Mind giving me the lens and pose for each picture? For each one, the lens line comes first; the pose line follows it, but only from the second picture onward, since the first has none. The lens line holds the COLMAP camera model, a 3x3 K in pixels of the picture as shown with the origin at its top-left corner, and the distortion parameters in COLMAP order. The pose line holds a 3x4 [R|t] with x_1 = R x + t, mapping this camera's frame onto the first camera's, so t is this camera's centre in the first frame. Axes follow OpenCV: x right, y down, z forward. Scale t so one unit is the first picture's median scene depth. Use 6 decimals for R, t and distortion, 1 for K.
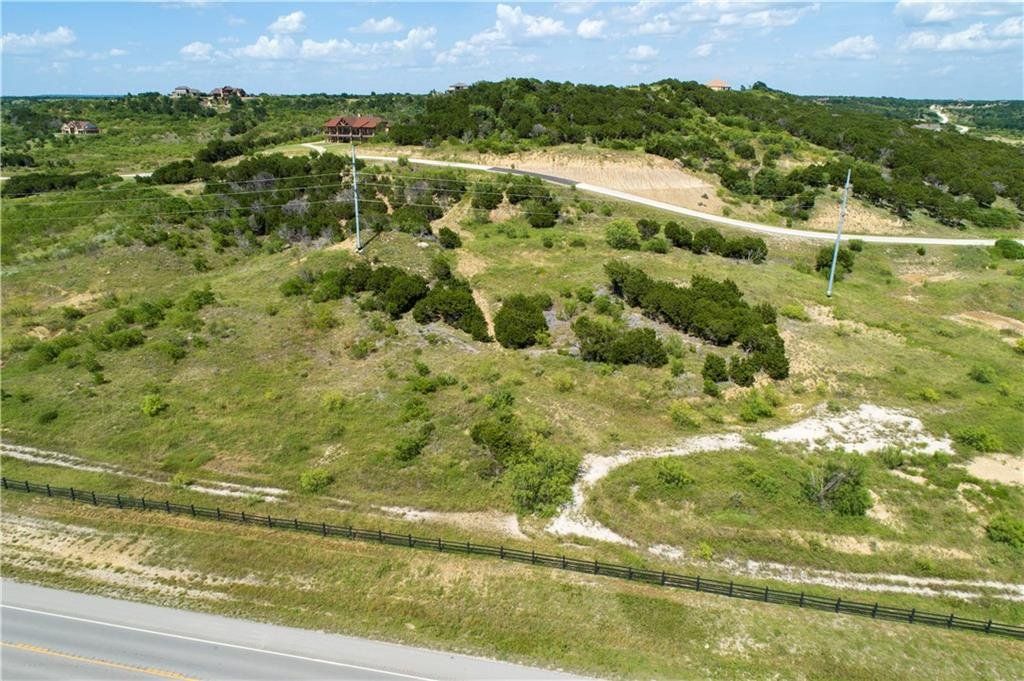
lens RADIAL K [[685.0, 0, 504.7], [0, 685.0, 340.1], [0, 0, 1]] dist [-0.009399, 0.007454]
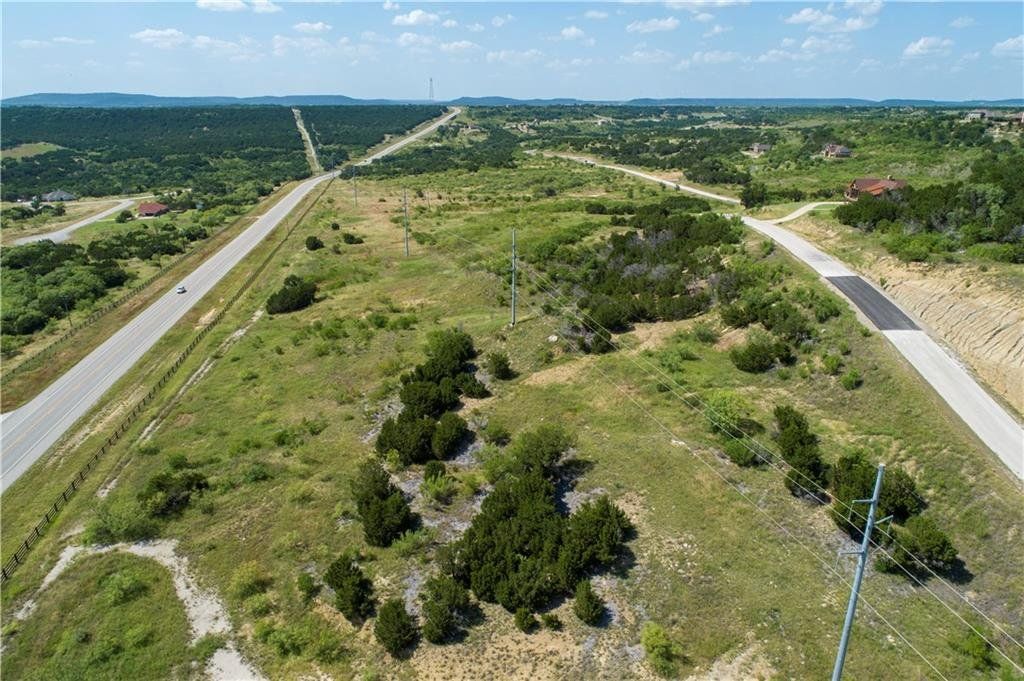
lens RADIAL K [[685.0, 0, 512.7], [0, 685.0, 338.0], [0, 0, 1]] dist [-0.009399, 0.007454]
pose [[0.372084, 0.301066, -0.878017, 0.823219], [-0.299831, 0.934209, 0.193272, -0.358737], [0.878439, 0.191344, 0.437873, 0.623179]]
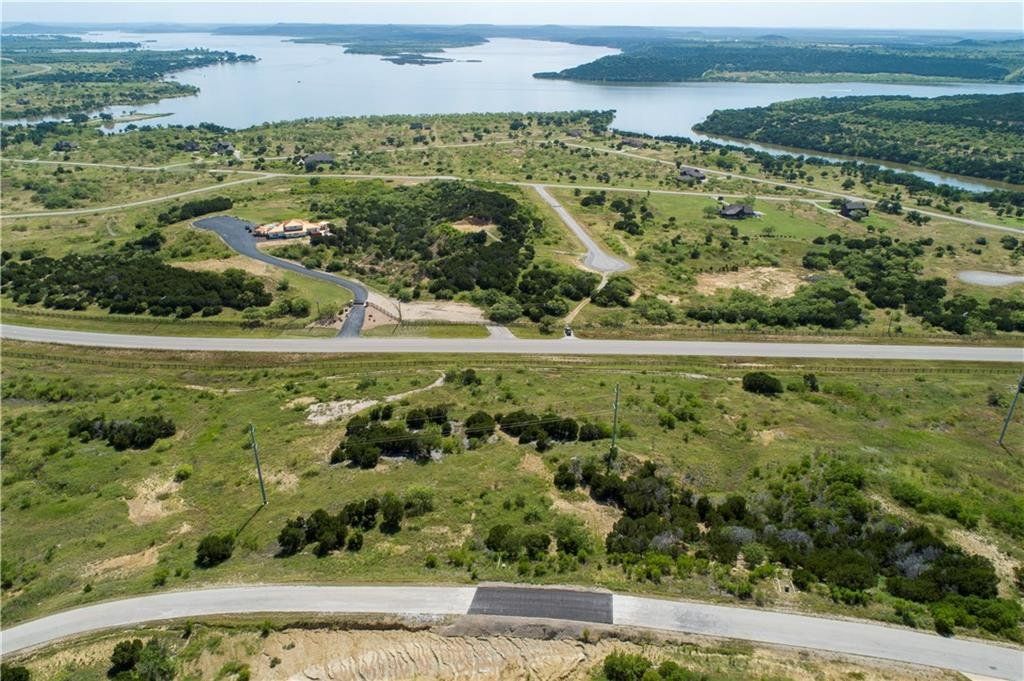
lens RADIAL K [[685.0, 0, 511.5], [0, 685.0, 342.3], [0, 0, 1]] dist [-0.009399, 0.007454]
pose [[-0.975214, 0.084109, -0.204655, 0.284605], [-0.081417, 0.723633, 0.685366, -1.385179], [0.205740, 0.685041, -0.698849, 2.040148]]
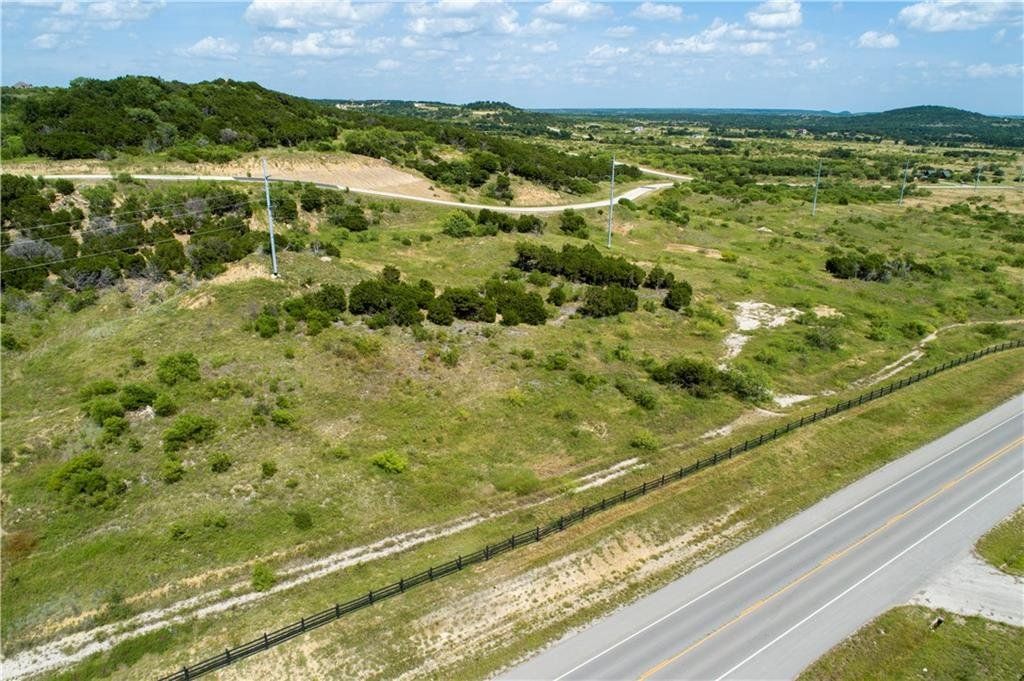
lens RADIAL K [[685.0, 0, 509.7], [0, 685.0, 341.3], [0, 0, 1]] dist [-0.009399, 0.007454]
pose [[0.685042, -0.237679, 0.688640, -0.731438], [0.235506, 0.966776, 0.099401, -0.076423], [-0.689387, 0.094085, 0.718258, 0.196537]]
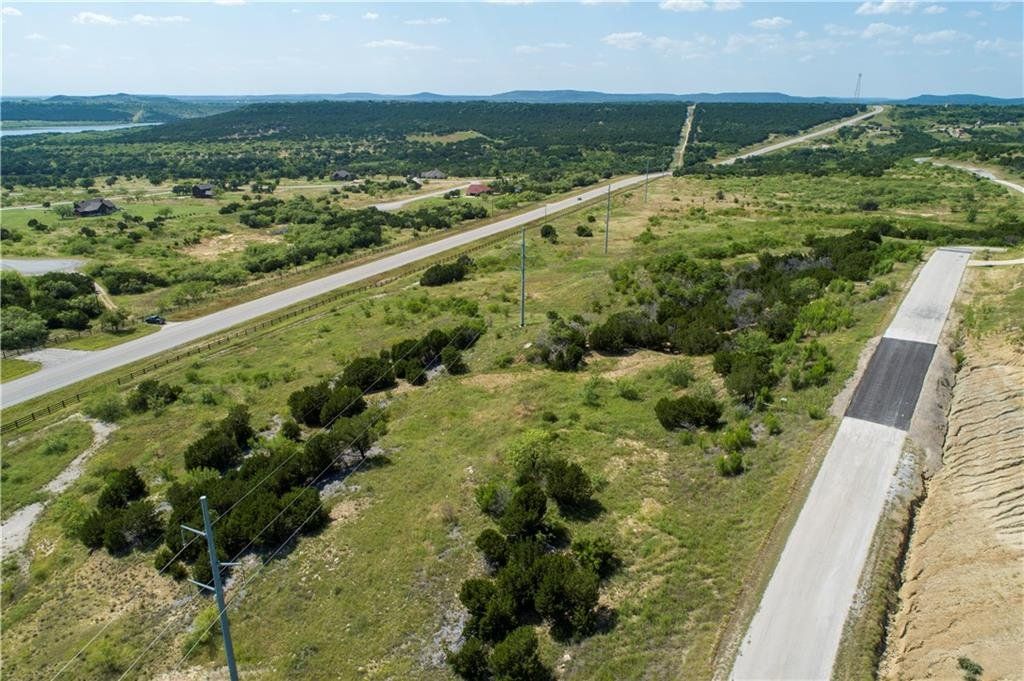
lens RADIAL K [[685.0, 0, 512.6], [0, 685.0, 339.4], [0, 0, 1]] dist [-0.009399, 0.007454]
pose [[-0.208720, 0.322658, -0.923216, 0.847805], [-0.320634, 0.869254, 0.376287, -0.563753], [0.923921, 0.374553, -0.077976, 1.234719]]
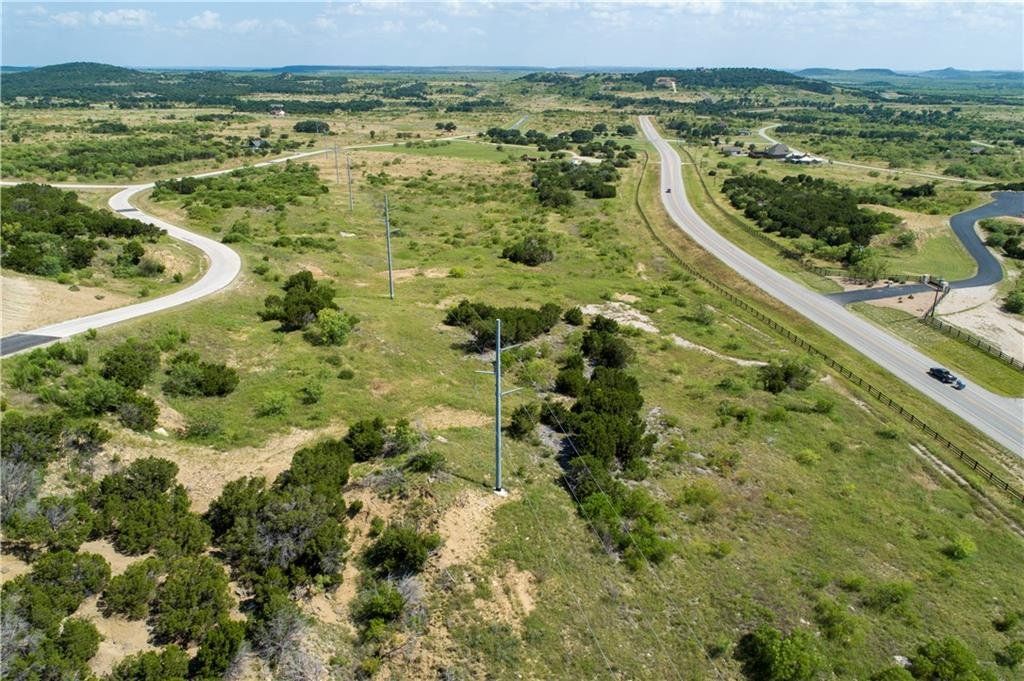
lens RADIAL K [[685.0, 0, 515.0], [0, 685.0, 338.8], [0, 0, 1]] dist [-0.009399, 0.007454]
pose [[-0.342938, -0.356525, 0.869071, -0.758065], [0.292895, 0.838468, 0.459547, -0.554690], [-0.892528, 0.412142, -0.183118, 1.193699]]
